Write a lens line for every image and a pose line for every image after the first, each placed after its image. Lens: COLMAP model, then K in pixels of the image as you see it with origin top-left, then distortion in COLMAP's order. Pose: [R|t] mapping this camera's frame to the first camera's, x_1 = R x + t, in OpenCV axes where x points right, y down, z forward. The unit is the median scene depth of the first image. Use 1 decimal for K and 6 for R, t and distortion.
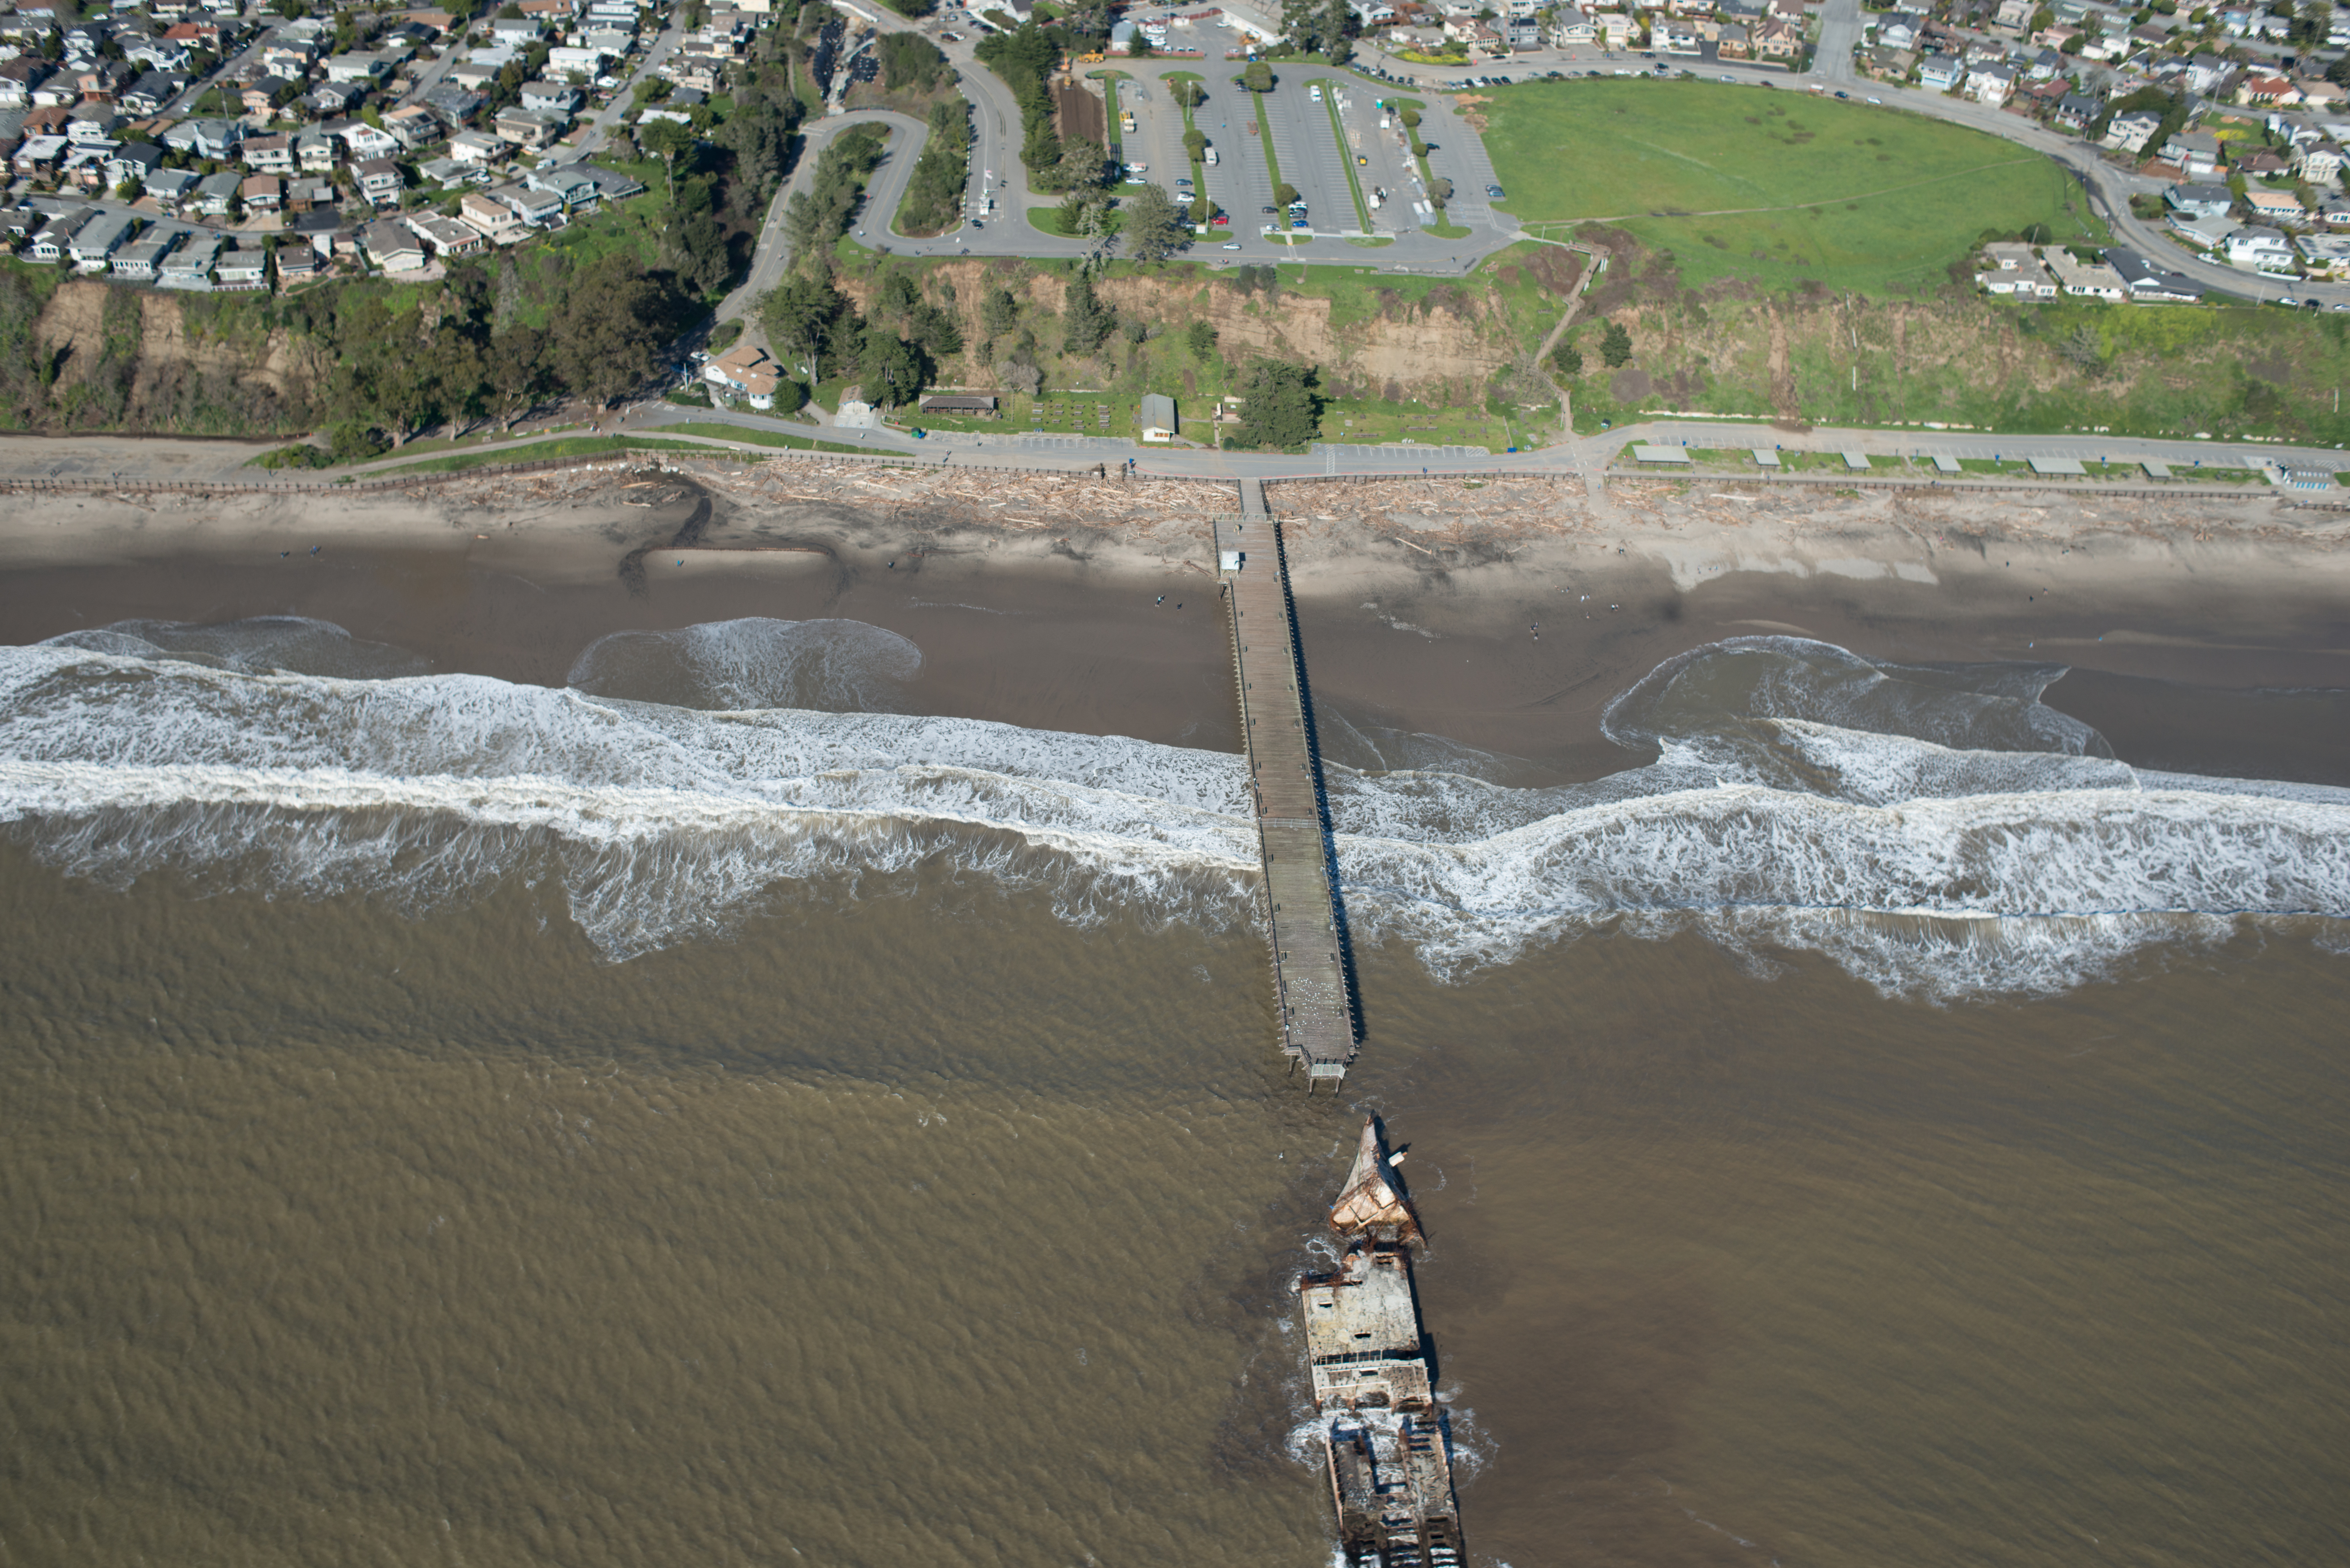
lens RADIAL K [[2357.5, 0, 1175.0], [0, 2357.5, 784.0], [0, 0, 1]] dist [-0.089153, 0.099188]
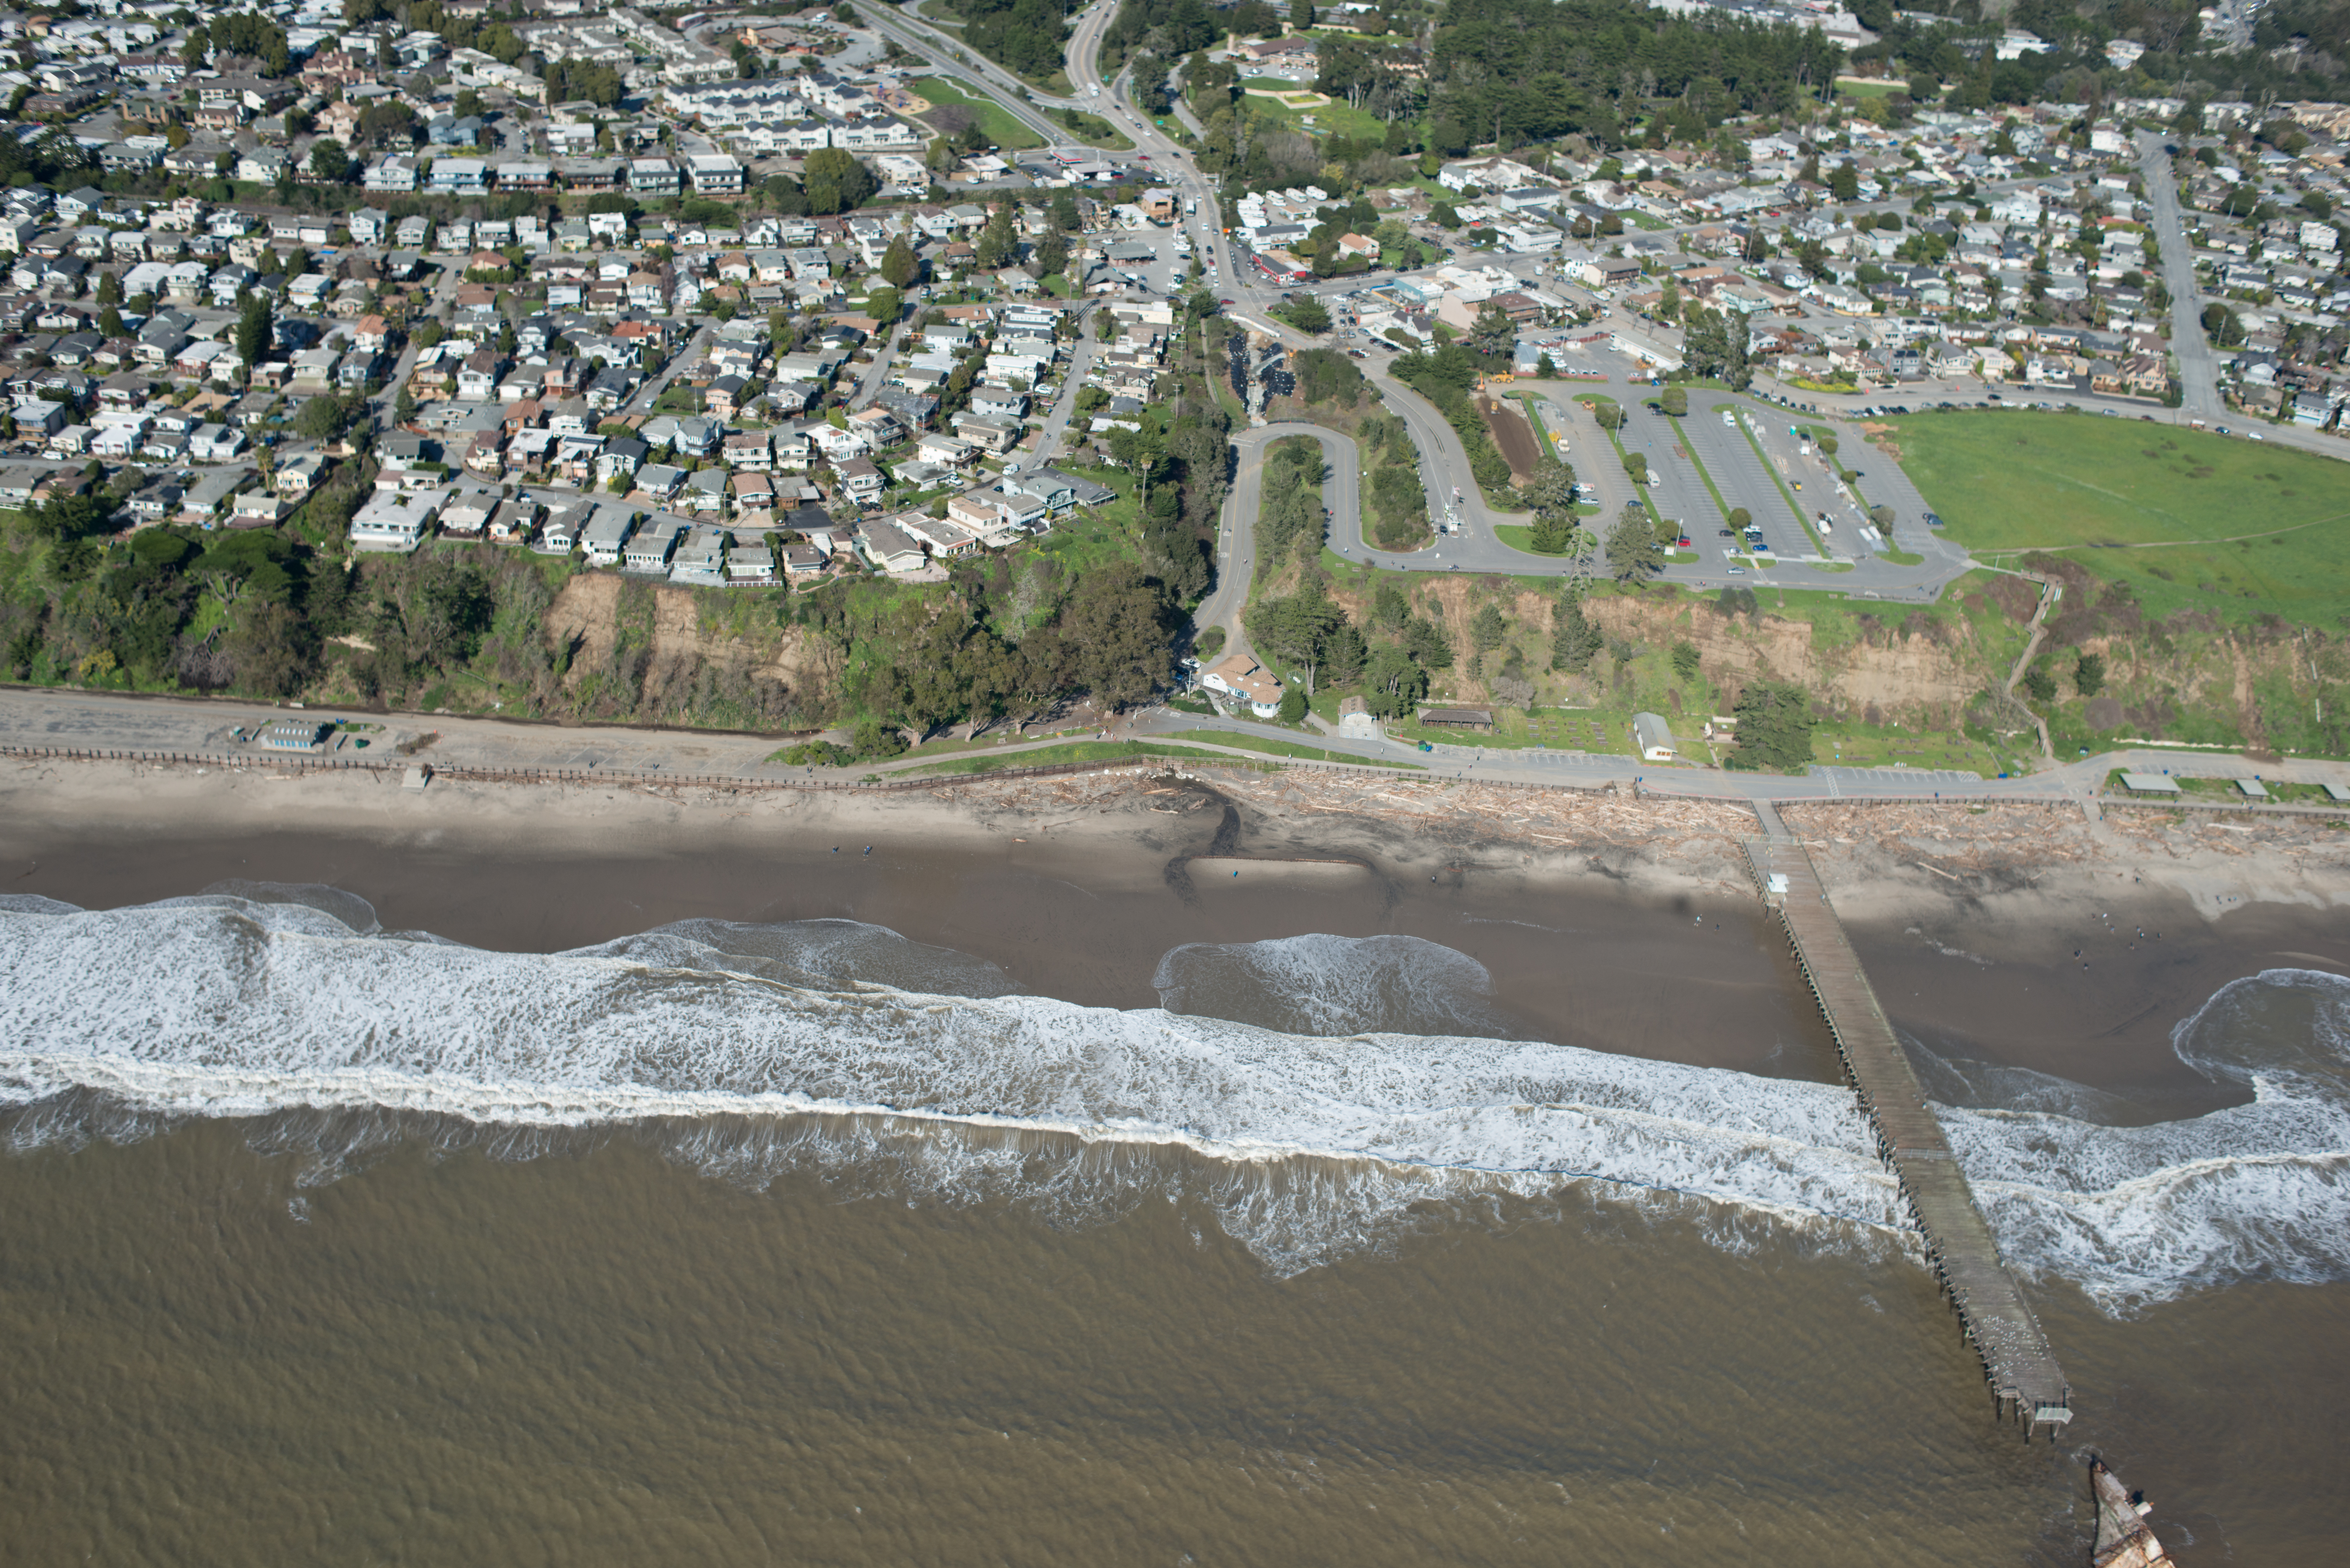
lens RADIAL K [[2357.5, 0, 1175.0], [0, 2357.5, 784.0], [0, 0, 1]] dist [-0.089153, 0.099188]
pose [[0.999715, 0.023005, -0.006329, -0.196813], [-0.023596, 0.992588, -0.119215, -0.010071], [0.003539, 0.119331, 0.992848, 0.001786]]
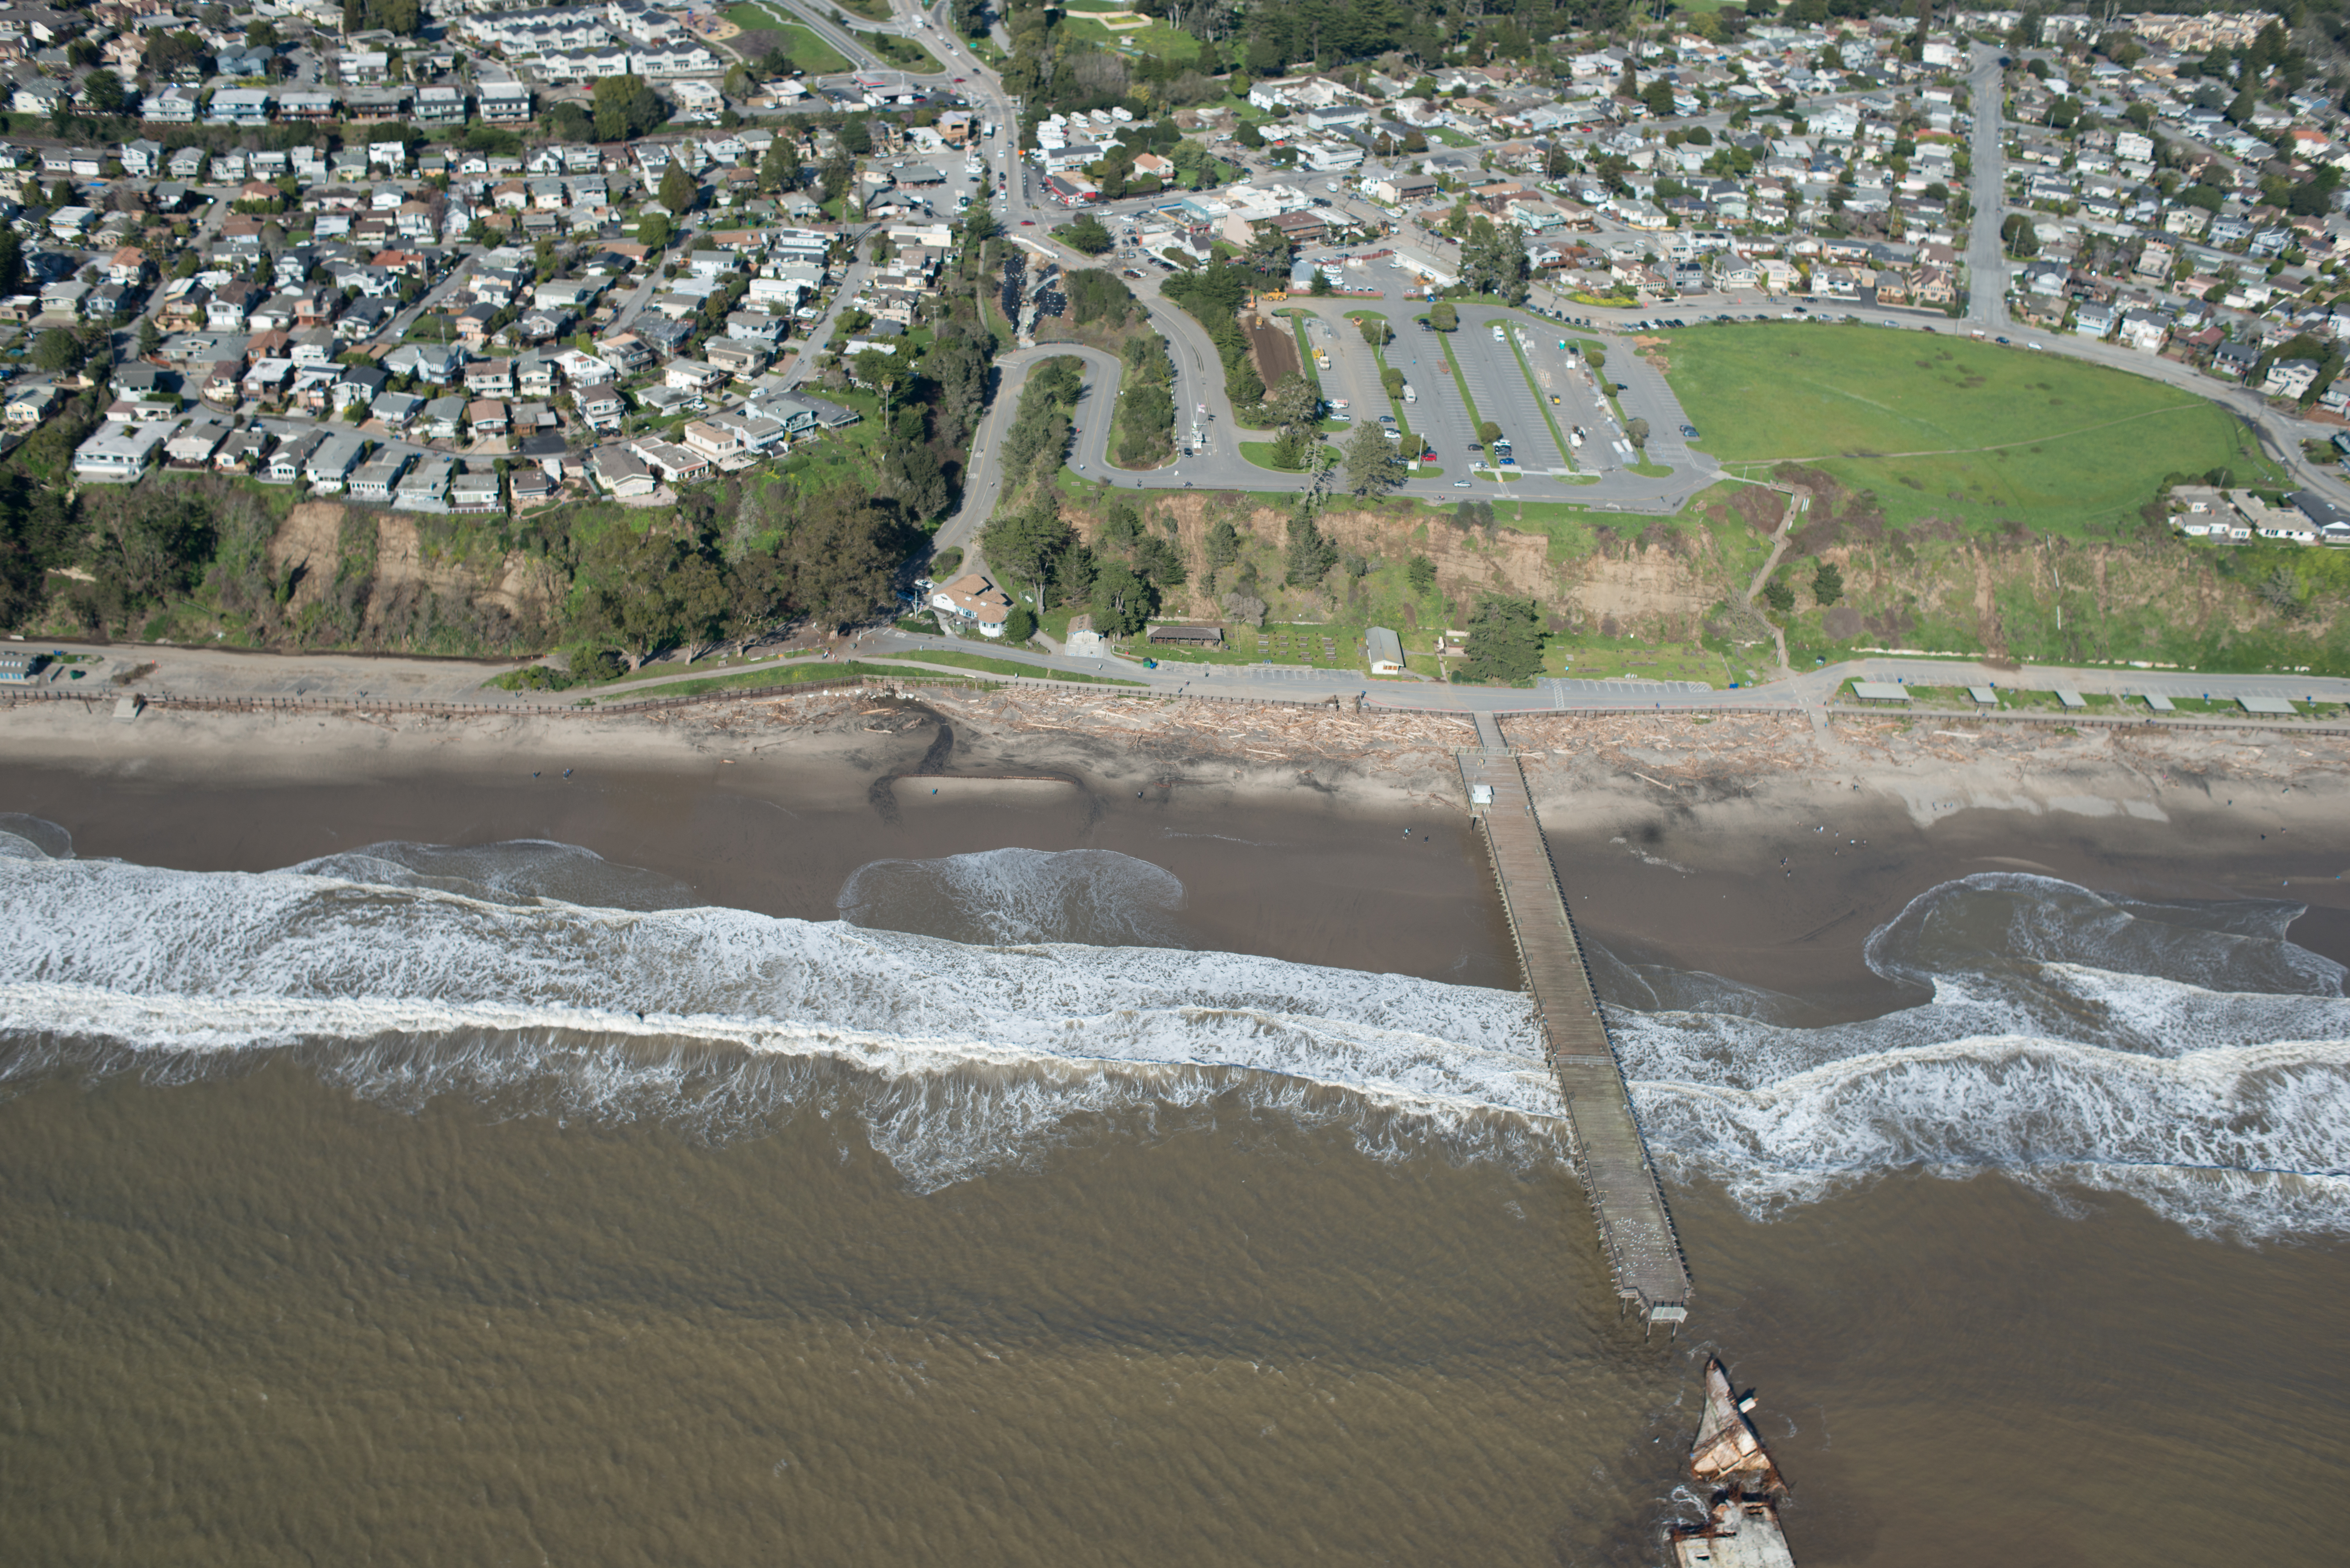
lens RADIAL K [[2357.5, 0, 1175.0], [0, 2357.5, 784.0], [0, 0, 1]] dist [-0.089153, 0.099188]
pose [[0.999928, 0.009742, 0.007049, -0.098749], [-0.009051, 0.995701, -0.092187, -0.004816], [-0.007916, 0.092116, 0.995717, 0.001418]]
